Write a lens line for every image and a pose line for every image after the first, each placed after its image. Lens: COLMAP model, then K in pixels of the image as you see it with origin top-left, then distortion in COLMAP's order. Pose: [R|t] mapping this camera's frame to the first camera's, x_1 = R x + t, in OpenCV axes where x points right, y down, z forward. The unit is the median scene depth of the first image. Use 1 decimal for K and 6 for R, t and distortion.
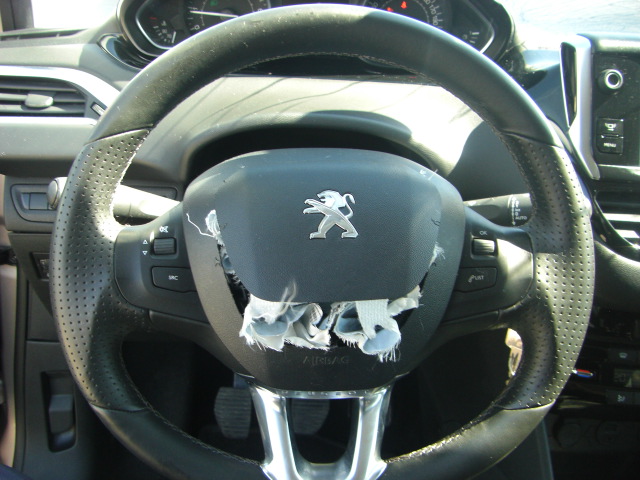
lens RADIAL K [[723.6, 0, 318.3], [0, 723.6, 241.6], [0, 0, 1]] dist [-0.155157, 0.000000]
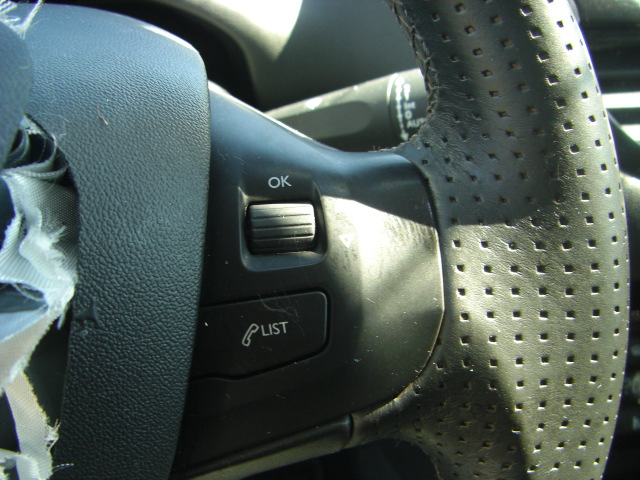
lens RADIAL K [[723.6, 0, 319.7], [0, 723.6, 242.7], [0, 0, 1]] dist [-0.155157, 0.000000]
pose [[0.989809, -0.125571, 0.067156, 0.225846], [0.118003, 0.987256, 0.106772, -0.017877], [-0.079707, -0.097759, 0.992013, 0.683761]]
